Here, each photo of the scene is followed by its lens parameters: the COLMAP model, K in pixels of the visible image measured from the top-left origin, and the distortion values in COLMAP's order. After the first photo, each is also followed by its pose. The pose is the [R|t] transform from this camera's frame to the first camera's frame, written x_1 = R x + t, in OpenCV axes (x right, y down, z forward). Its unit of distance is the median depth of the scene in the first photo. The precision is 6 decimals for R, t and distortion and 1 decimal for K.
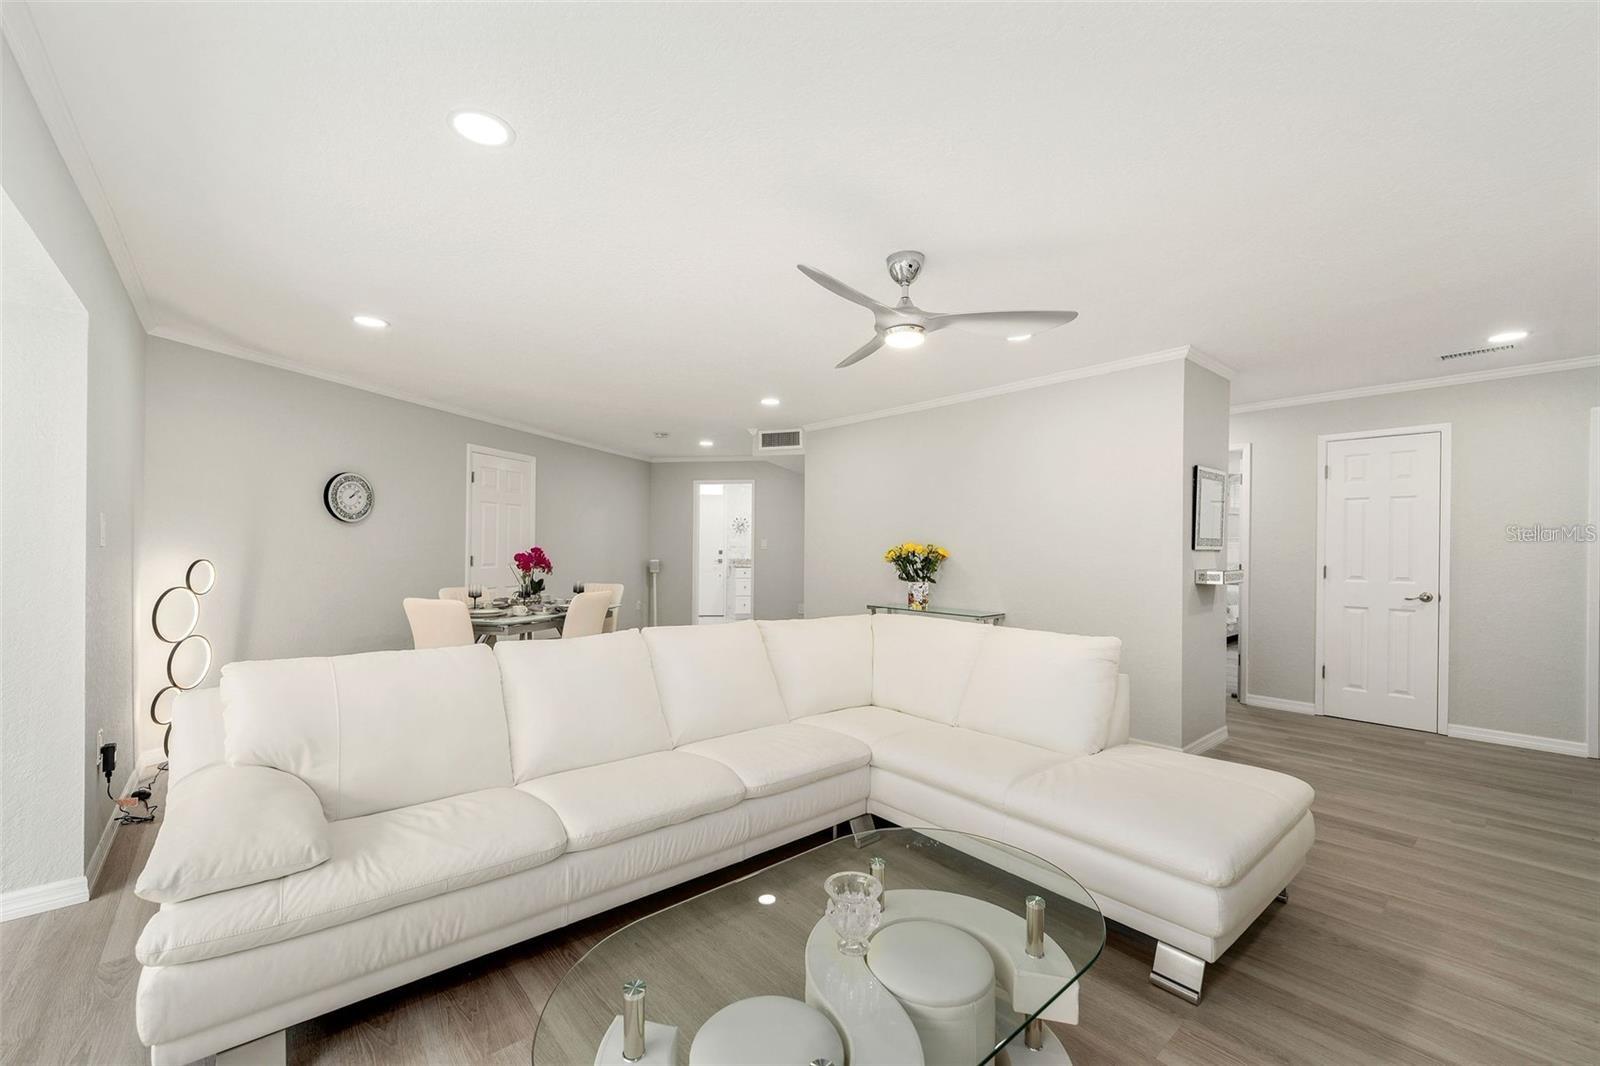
lens RADIAL K [[647.4, 0, 799.4], [0, 647.4, 546.5], [0, 0, 1]] dist [-0.002716, -0.000116]
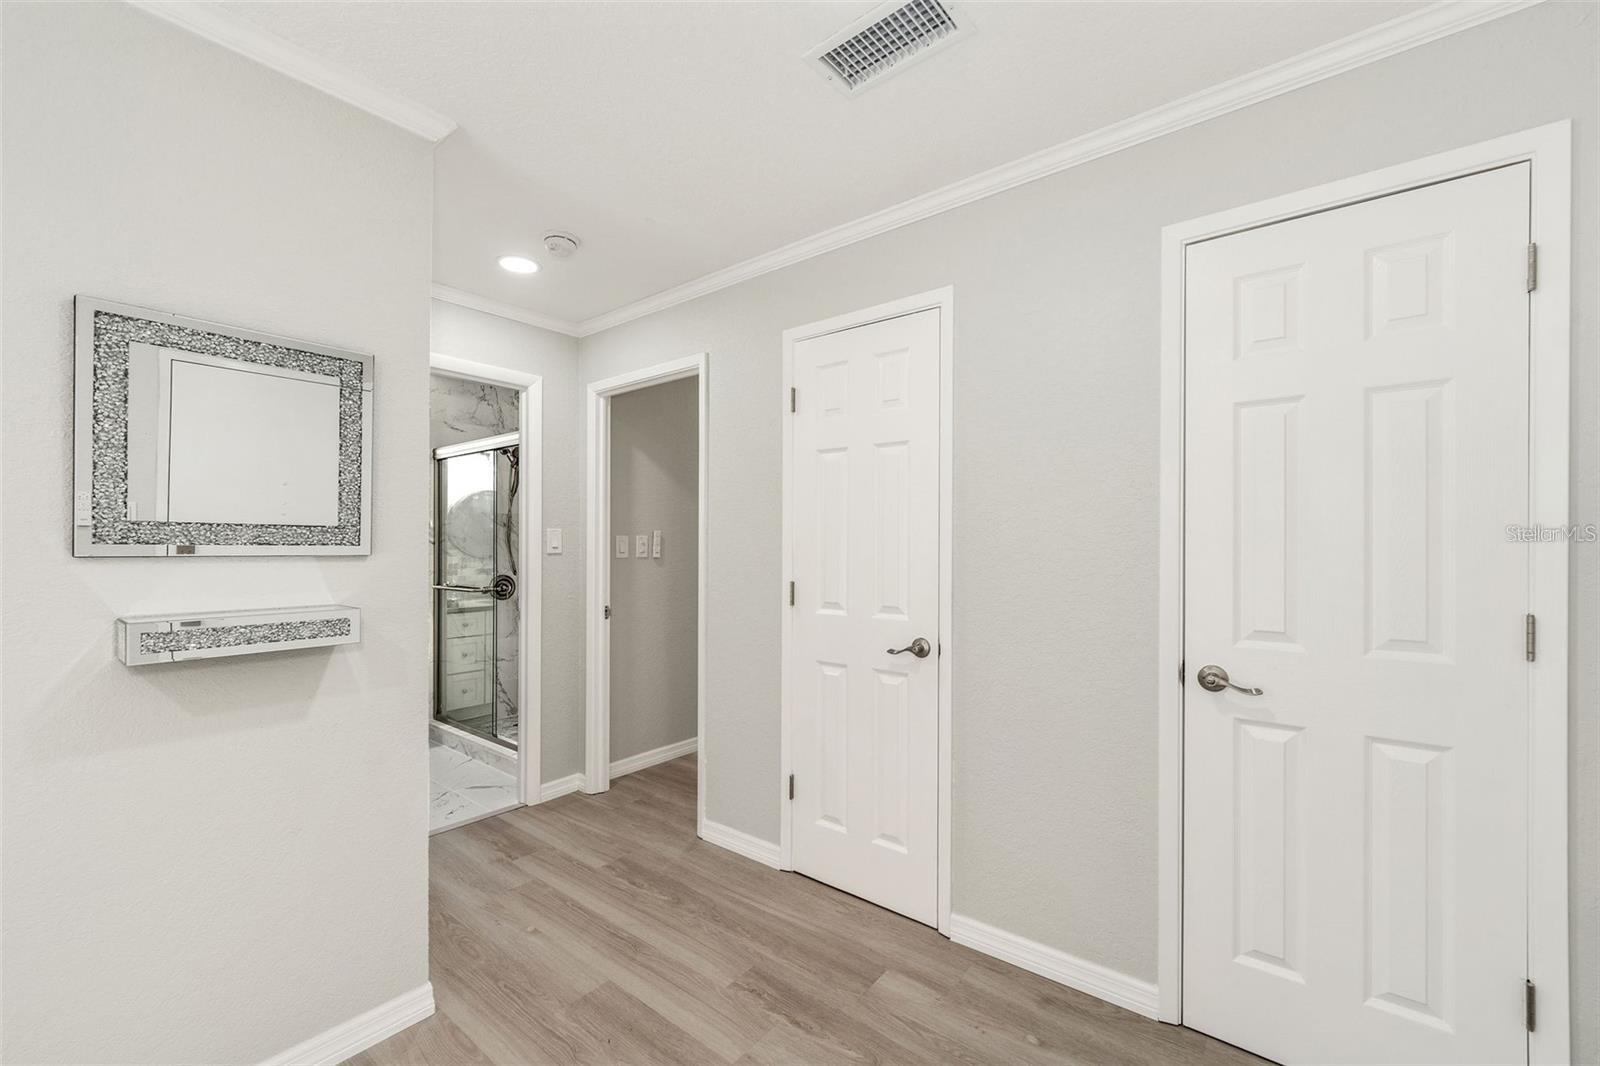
lens RADIAL K [[647.4, 0, 799.7], [0, 647.4, 544.1], [0, 0, 1]] dist [-0.002716, -0.000116]
pose [[0.982830, -0.003343, 0.184485, 0.738687], [0.004083, 0.999985, -0.003630, 0.001796], [-0.184470, 0.004321, 0.982829, 0.501642]]
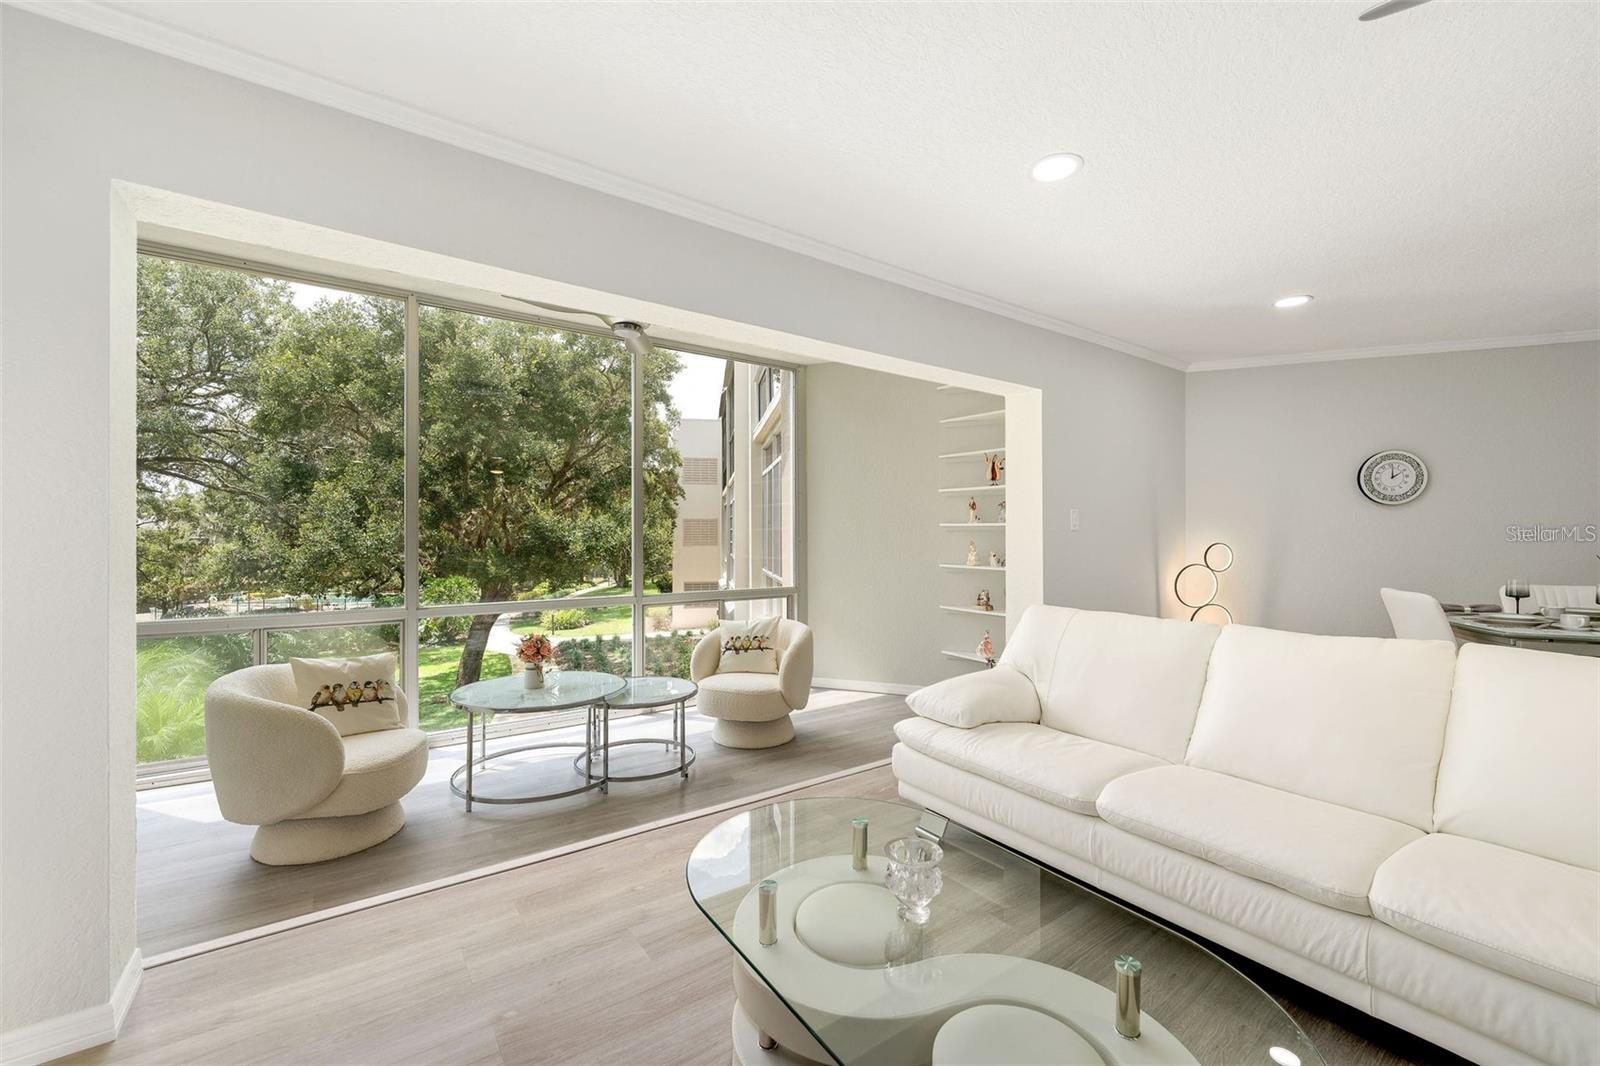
lens RADIAL K [[647.4, 0, 800.9], [0, 647.4, 533.8], [0, 0, 1]] dist [-0.002716, -0.000116]
pose [[-0.093368, -0.015131, -0.995517, 0.285099], [0.001755, 0.999880, -0.015362, 0.015435], [0.995630, -0.003182, -0.093330, 0.250181]]
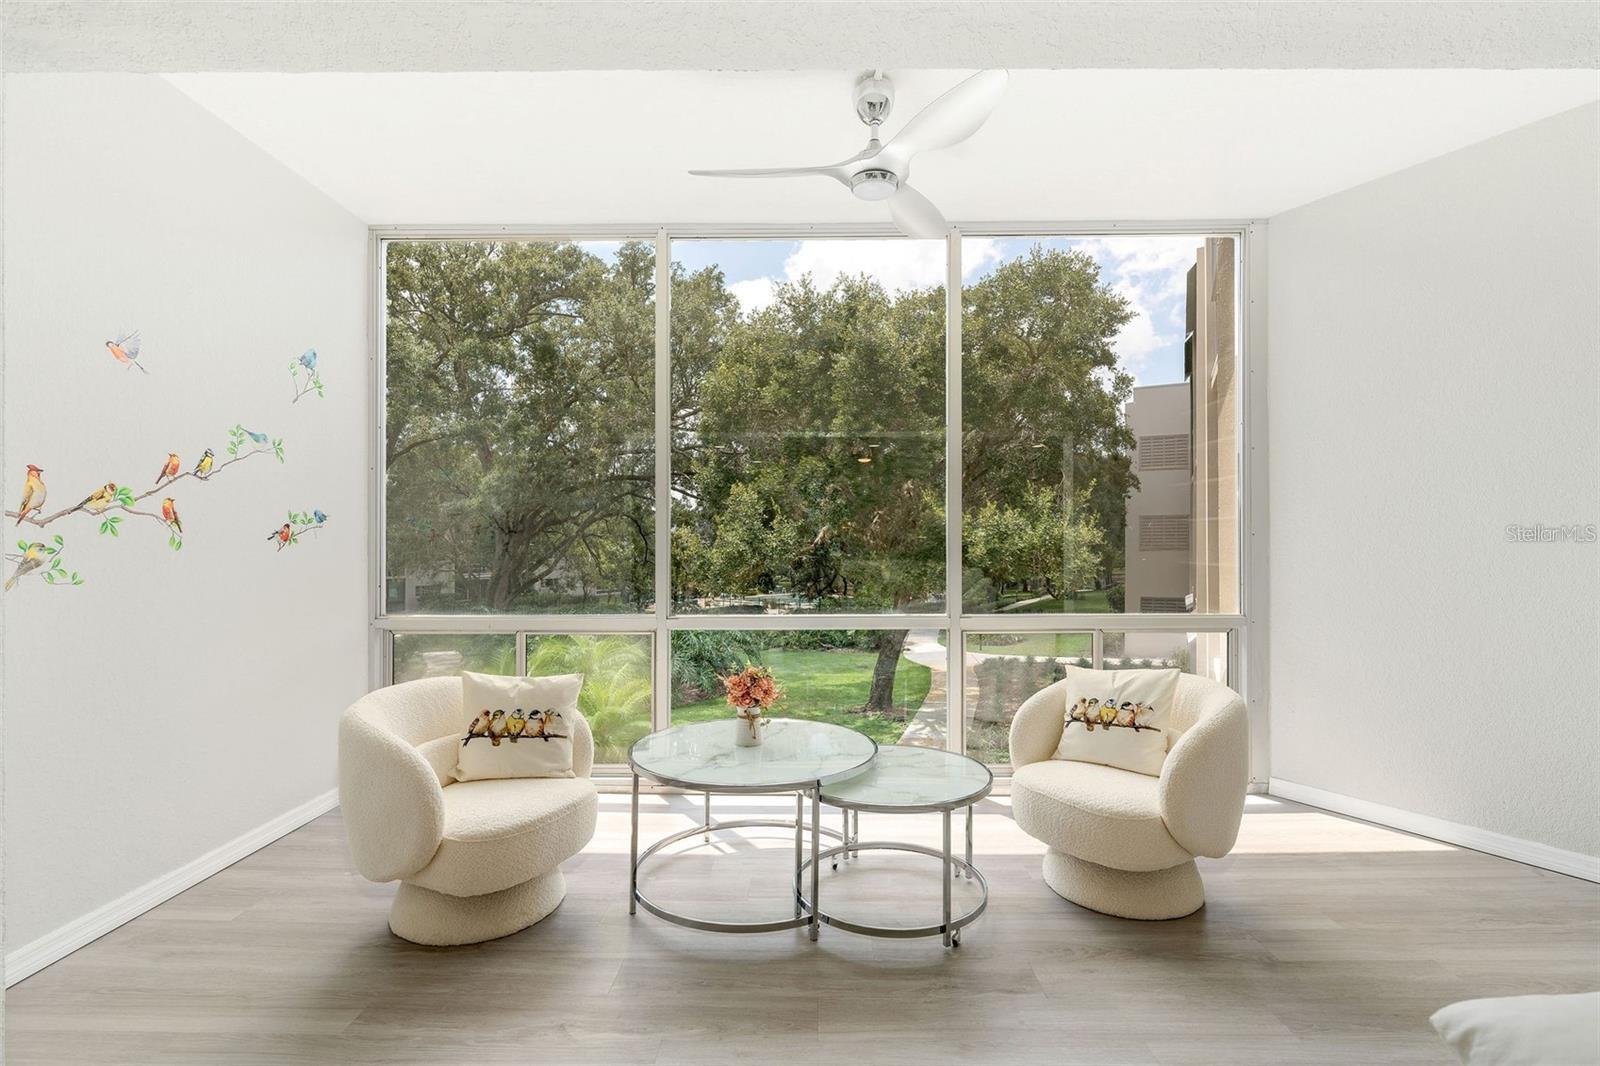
lens RADIAL K [[736.9, 0, 806.0], [0, 736.9, 546.4], [0, 0, 1]] dist [0.001928, -0.000264]
pose [[-0.657505, -0.003822, -0.753441, -0.027446], [-0.002369, 0.999993, -0.003006, 0.026615], [0.753447, -0.000192, -0.657509, 0.290647]]
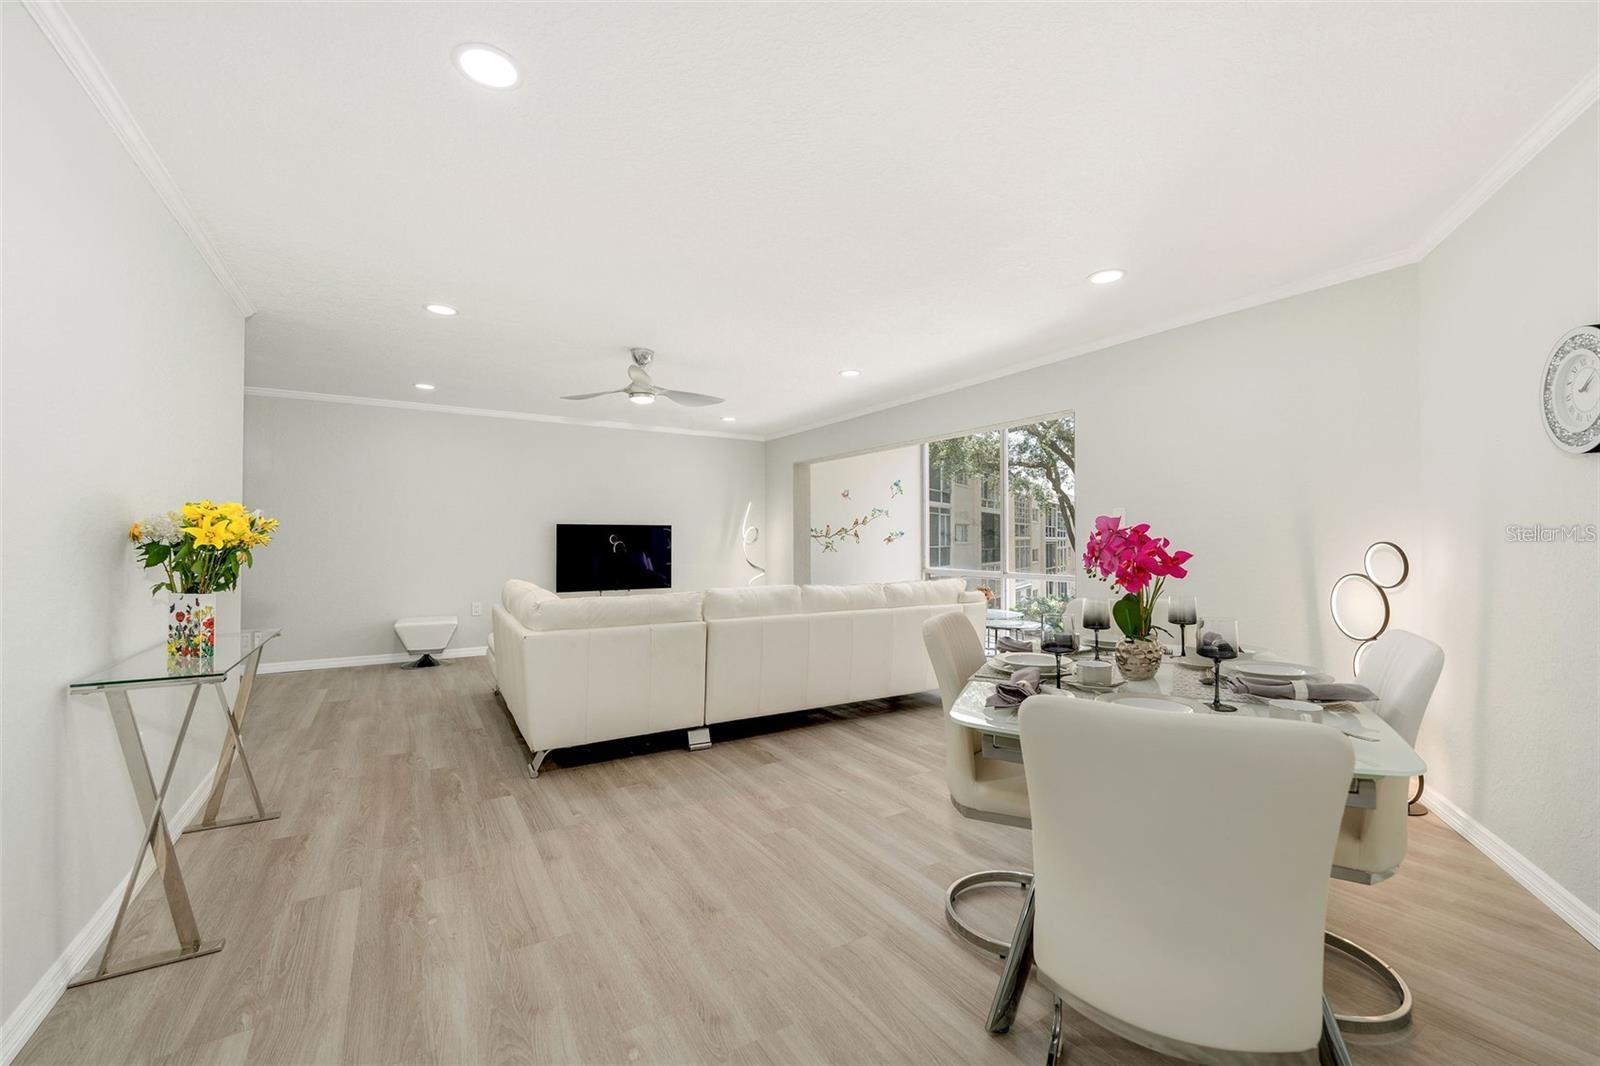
lens RADIAL K [[647.4, 0, 798.6], [0, 647.4, 521.8], [0, 0, 1]] dist [-0.002716, -0.000116]
pose [[-0.985210, -0.004551, 0.171291, -0.290228], [-0.009334, 0.999588, -0.027125, 0.017321], [-0.171097, -0.028323, -0.984847, 1.439935]]
